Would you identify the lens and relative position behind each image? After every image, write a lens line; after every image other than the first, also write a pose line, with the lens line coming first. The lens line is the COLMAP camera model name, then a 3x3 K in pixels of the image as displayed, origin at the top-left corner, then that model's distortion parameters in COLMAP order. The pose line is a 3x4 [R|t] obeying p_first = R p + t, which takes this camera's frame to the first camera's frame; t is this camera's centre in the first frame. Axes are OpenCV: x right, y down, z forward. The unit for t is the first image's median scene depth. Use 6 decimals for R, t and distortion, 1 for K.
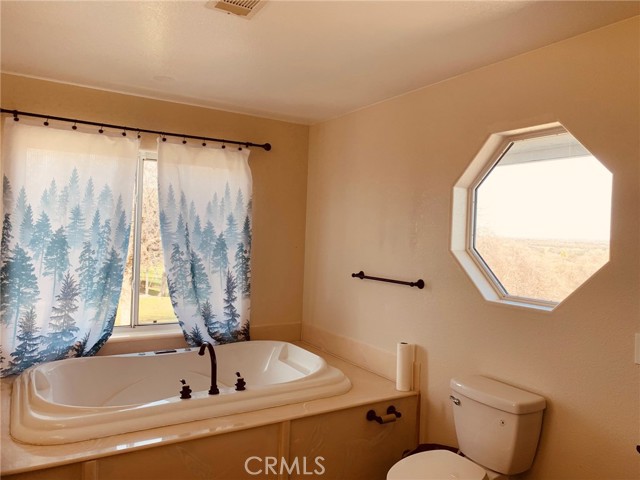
lens RADIAL K [[492.4, 0, 323.8], [0, 492.4, 232.2], [0, 0, 1]] dist [0.052351, -0.061142]
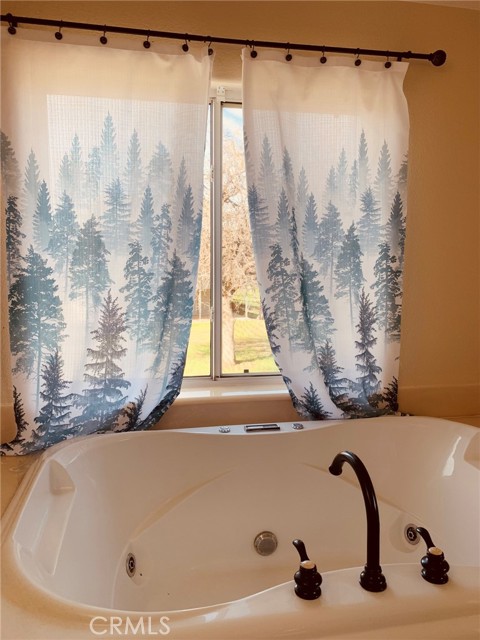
lens RADIAL K [[492.4, 0, 234.1], [0, 492.4, 316.8], [0, 0, 1]] dist [0.052351, -0.061142]
pose [[0.932925, 0.019989, -0.359516, -0.149670], [0.024088, 0.992757, 0.117704, 0.041356], [0.359264, -0.118469, 0.925686, 0.486242]]
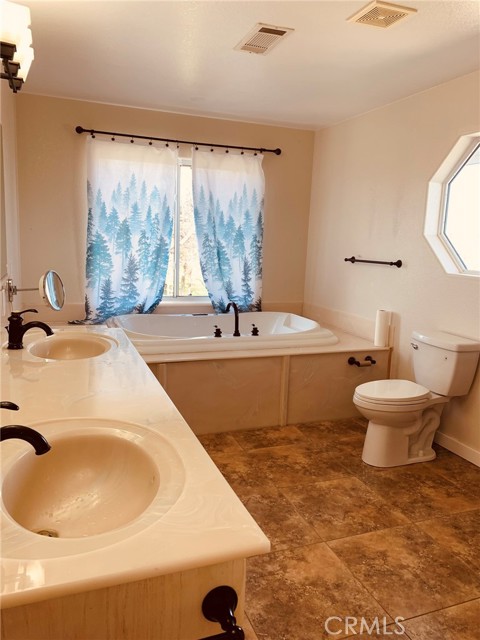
lens RADIAL K [[492.4, 0, 240.0], [0, 492.4, 317.6], [0, 0, 1]] dist [0.052351, -0.061142]
pose [[0.981793, 0.034543, -0.186788, 0.038700], [-0.005545, 0.988119, 0.153588, 0.046790], [0.189875, -0.149756, 0.970320, -0.285439]]
